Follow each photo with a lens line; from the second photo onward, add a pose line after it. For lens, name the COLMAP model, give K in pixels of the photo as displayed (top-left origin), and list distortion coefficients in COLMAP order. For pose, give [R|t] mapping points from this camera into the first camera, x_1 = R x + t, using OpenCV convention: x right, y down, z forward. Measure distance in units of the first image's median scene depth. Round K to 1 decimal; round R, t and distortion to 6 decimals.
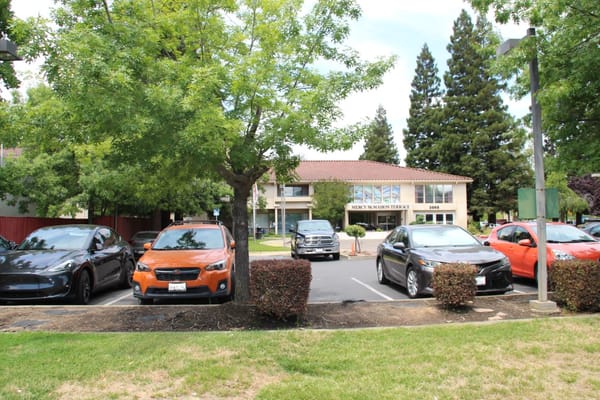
lens RADIAL K [[487.8, 0, 300.0], [0, 487.8, 200.0], [0, 0, 1]] dist [-0.176381, 0.108872]
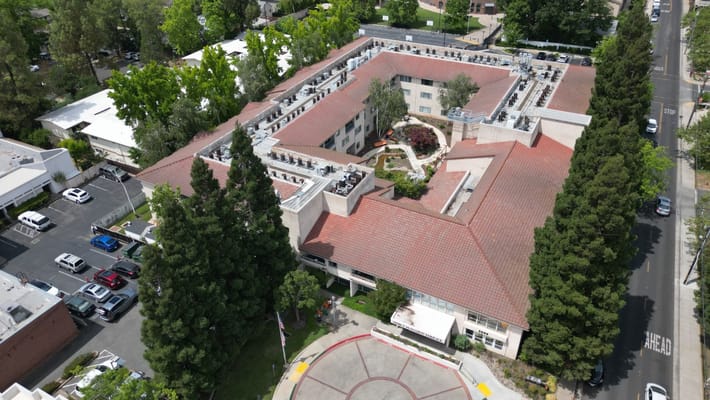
lens RADIAL K [[498.0, 0, 355.0], [0, 498.0, 200.0], [0, 0, 1]] dist [0.081803, -0.084341]
pose [[0.854670, 0.287730, -0.432148, 0.418448], [0.042135, 0.791191, 0.610116, -0.859344], [0.517460, -0.539656, 0.664083, 0.287504]]
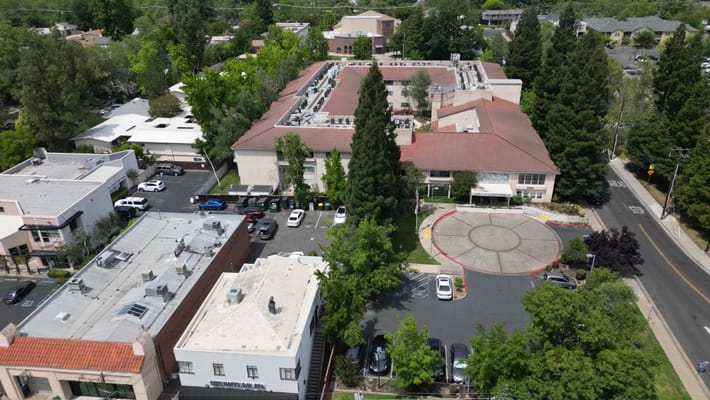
lens RADIAL K [[498.0, 0, 355.0], [0, 498.0, 200.0], [0, 0, 1]] dist [0.081803, -0.084341]
pose [[0.981463, 0.073151, -0.177143, 0.008665], [0.024604, 0.868551, 0.494988, -0.765958], [0.190066, -0.490171, 0.850651, -0.525447]]
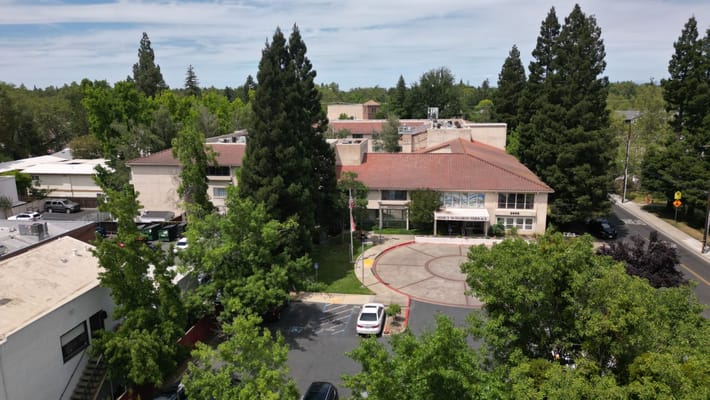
lens RADIAL K [[498.0, 0, 355.0], [0, 498.0, 200.0], [0, 0, 1]] dist [0.081803, -0.084341]
pose [[0.976860, 0.039967, -0.210112, 0.151761], [0.018009, 0.963525, 0.267011, -0.339034], [0.213120, -0.264616, 0.940510, -0.212919]]
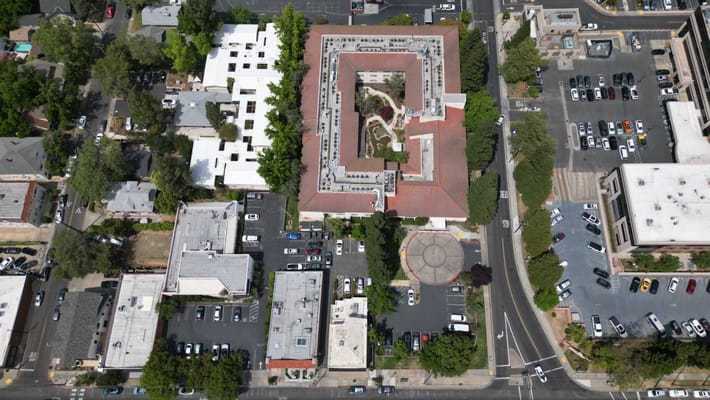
lens RADIAL K [[498.0, 0, 355.0], [0, 498.0, 200.0], [0, 0, 1]] dist [0.081803, -0.084341]
pose [[0.996281, 0.074960, -0.042480, -0.237140], [0.019219, 0.287265, 0.957658, -3.075603], [0.083989, -0.954913, 0.284756, 0.140017]]
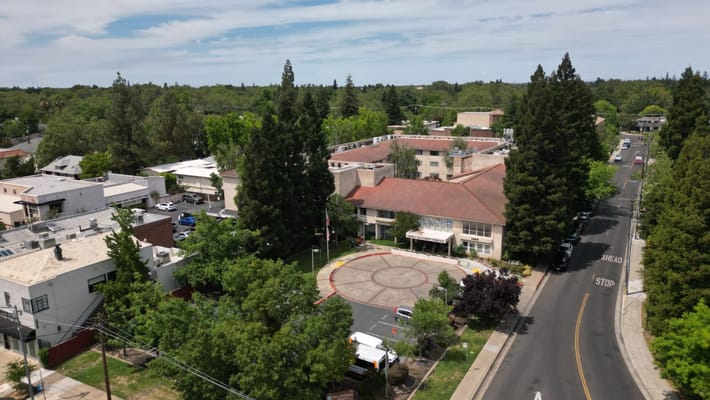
lens RADIAL K [[498.0, 0, 355.0], [0, 498.0, 200.0], [0, 0, 1]] dist [0.081803, -0.084341]
pose [[0.831493, 0.119572, -0.542515, 0.748110], [0.039555, 0.961340, 0.272507, -0.492429], [0.554125, -0.248047, 0.794618, -0.313596]]
